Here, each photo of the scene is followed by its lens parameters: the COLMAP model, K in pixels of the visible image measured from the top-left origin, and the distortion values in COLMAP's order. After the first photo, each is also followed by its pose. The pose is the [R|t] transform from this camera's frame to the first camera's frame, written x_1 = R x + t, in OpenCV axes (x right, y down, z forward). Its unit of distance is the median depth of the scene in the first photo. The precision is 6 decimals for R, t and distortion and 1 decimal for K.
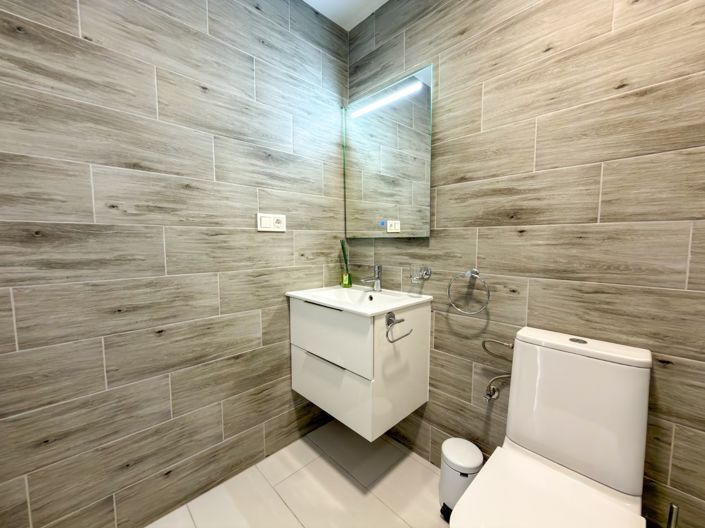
lens RADIAL K [[281.9, 0, 352.5], [0, 281.9, 264.0], [0, 0, 1]] dist [0.000310, 0.000126]
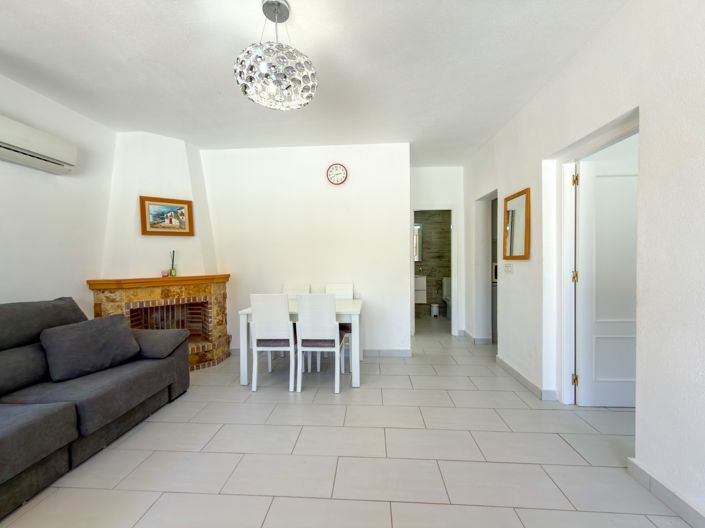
lens RADIAL K [[281.9, 0, 352.5], [0, 281.9, 264.0], [0, 0, 1]] dist [0.000310, 0.000126]
pose [[0.743331, -0.018792, 0.668660, -4.233884], [0.063260, 0.997100, -0.042302, 0.083202], [-0.665926, 0.073744, 0.742364, -1.869786]]
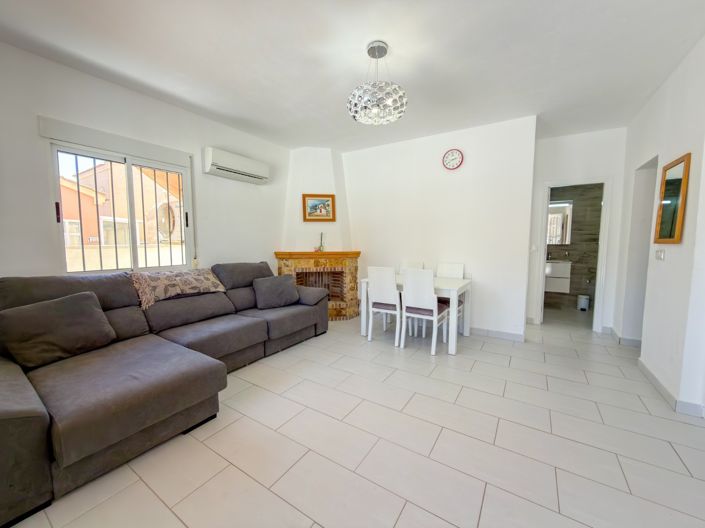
lens RADIAL K [[281.9, 0, 352.5], [0, 281.9, 264.0], [0, 0, 1]] dist [0.000310, 0.000126]
pose [[0.973683, -0.014258, 0.227460, -4.156795], [0.013585, 0.999897, 0.004524, 0.135068], [-0.227501, -0.001315, 0.973777, -2.440366]]
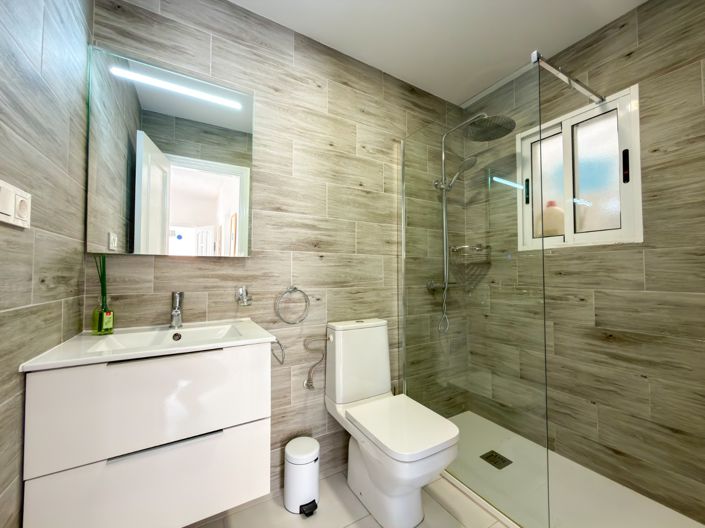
lens RADIAL K [[281.9, 0, 352.5], [0, 281.9, 264.0], [0, 0, 1]] dist [0.000310, 0.000126]
pose [[0.237356, 0.032872, 0.970866, -0.739131], [0.078561, 0.995504, -0.052913, 0.010102], [-0.968241, 0.088831, 0.233707, 0.512503]]
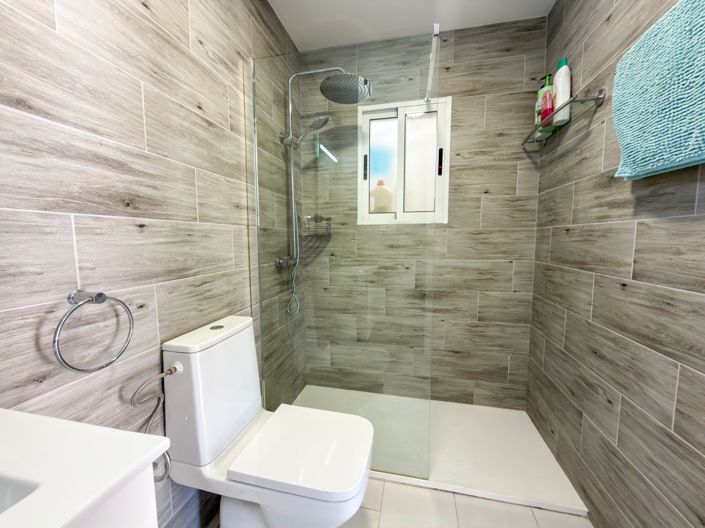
lens RADIAL K [[281.9, 0, 352.5], [0, 281.9, 264.0], [0, 0, 1]] dist [0.000310, 0.000126]
pose [[-0.543916, -0.078058, 0.835502, -0.343166], [0.068227, 0.988254, 0.136746, -0.078324], [-0.836362, 0.131382, -0.532201, 0.932235]]
